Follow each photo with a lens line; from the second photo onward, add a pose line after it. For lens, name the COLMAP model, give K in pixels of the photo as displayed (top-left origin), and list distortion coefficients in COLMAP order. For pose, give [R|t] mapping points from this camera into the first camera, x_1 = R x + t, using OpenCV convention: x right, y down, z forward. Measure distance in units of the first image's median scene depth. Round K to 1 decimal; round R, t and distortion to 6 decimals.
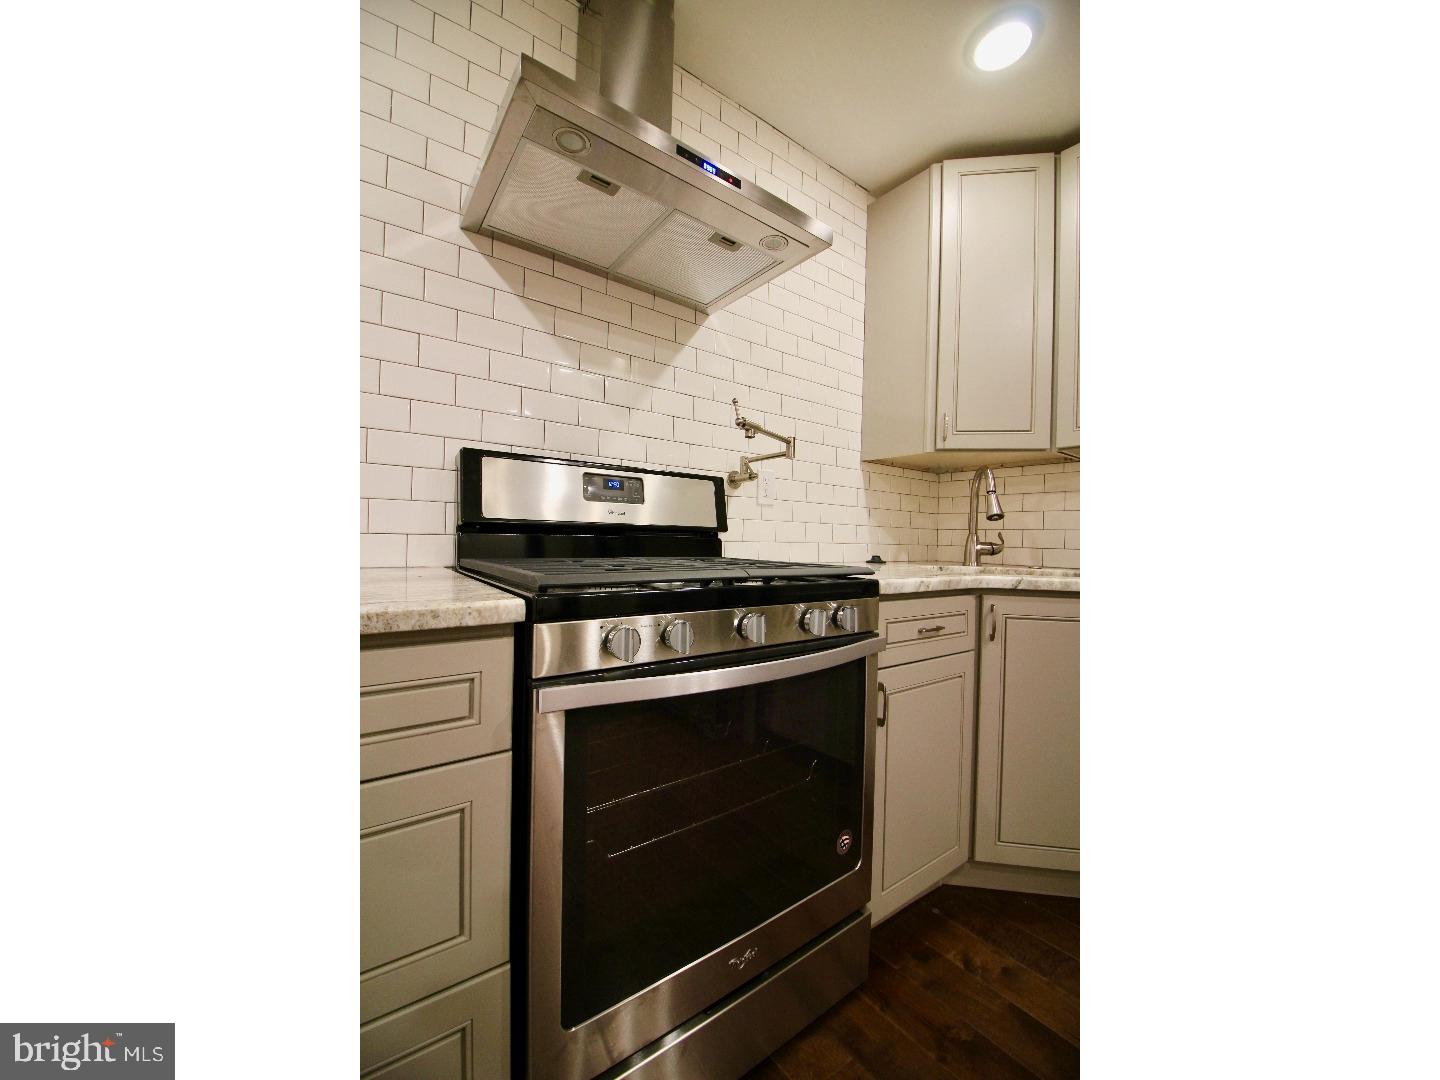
lens RADIAL K [[491.9, 0, 695.5], [0, 491.9, 544.1], [0, 0, 1]] dist [-0.009473, -0.000087]
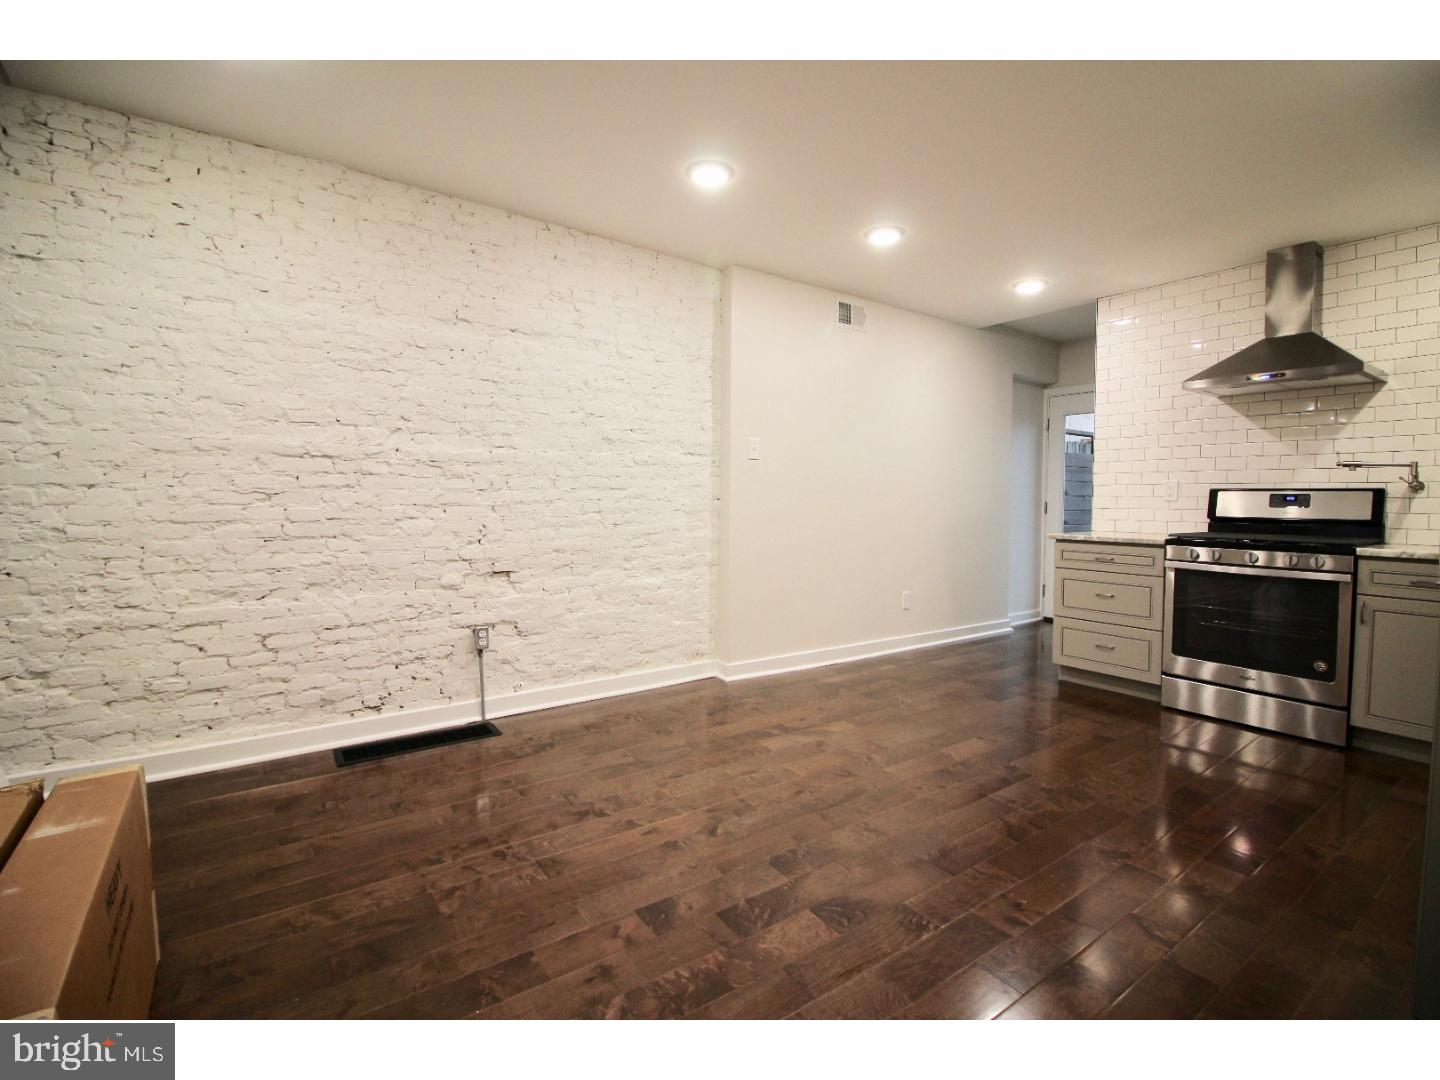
lens RADIAL K [[660.2, 0, 716.4], [0, 660.2, 514.7], [0, 0, 1]] dist [-0.012168, -0.006450]
pose [[0.004631, 0.003936, -0.999982, 2.598195], [-0.020501, 0.999782, 0.003840, -0.017965], [0.999779, 0.020483, 0.004710, -1.412333]]
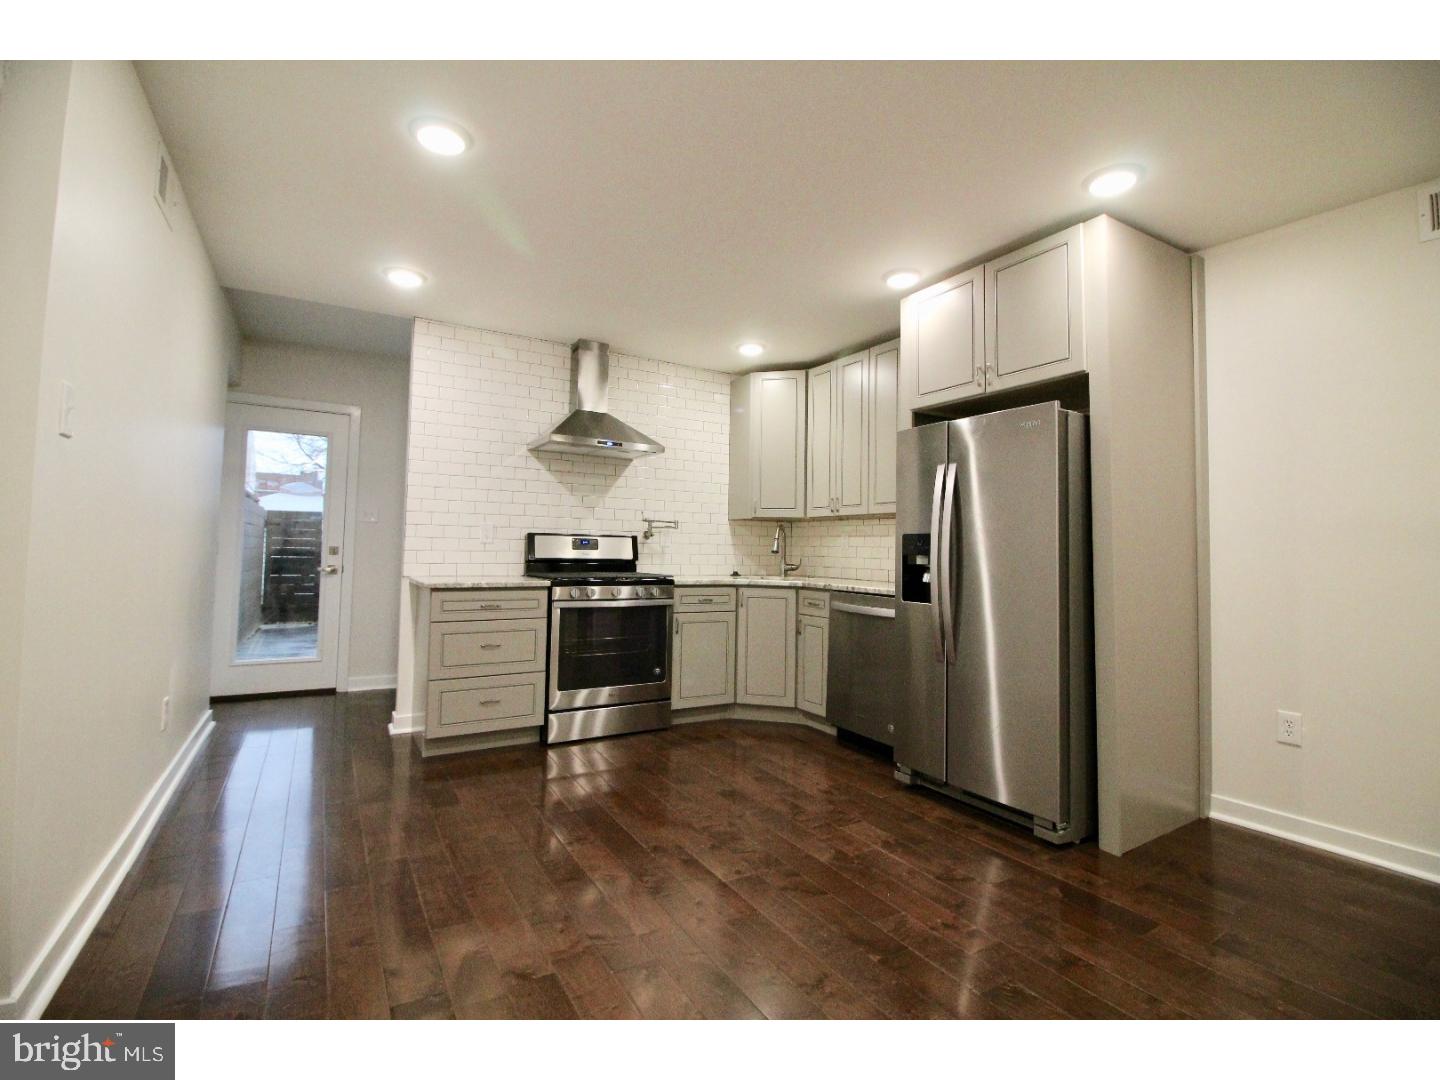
lens RADIAL K [[660.2, 0, 716.4], [0, 660.2, 514.7], [0, 0, 1]] dist [-0.012168, -0.006450]
pose [[0.997399, -0.008848, -0.071539, 0.764053], [0.003895, 0.997604, -0.069080, -0.030042], [0.071978, 0.068621, 0.995043, -2.355837]]
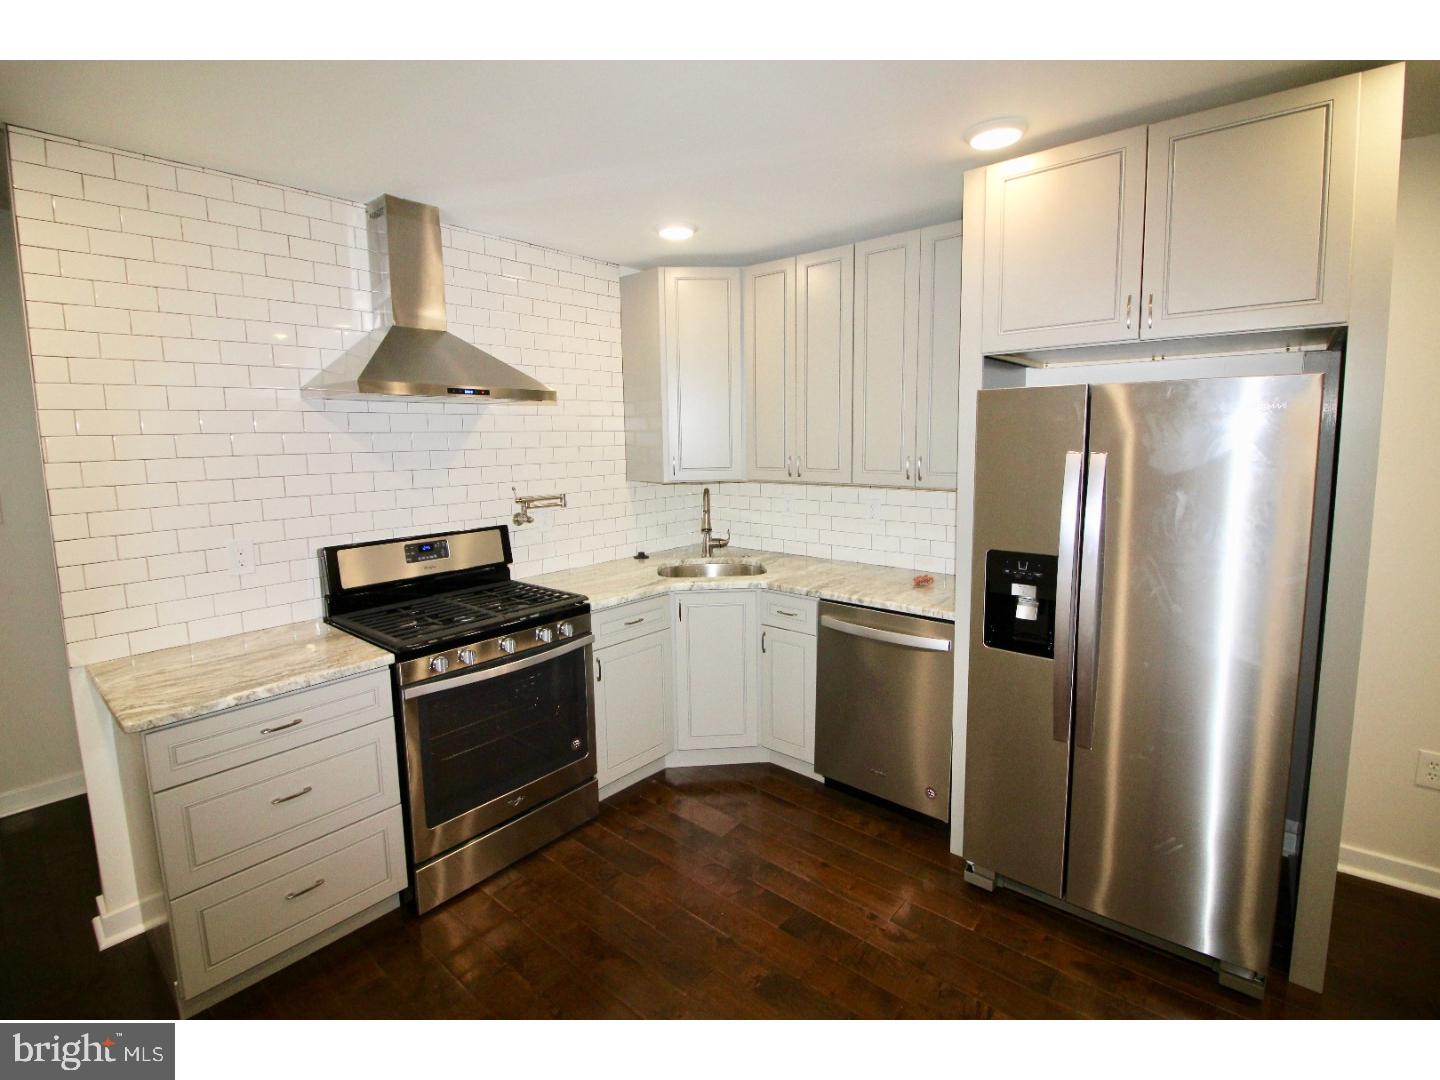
lens RADIAL K [[660.2, 0, 716.4], [0, 660.2, 514.7], [0, 0, 1]] dist [-0.012168, -0.006450]
pose [[0.966118, -0.068180, 0.248933, 0.208129], [0.041015, 0.992779, 0.112731, -0.434757], [-0.254822, -0.098702, 0.961938, -1.217122]]
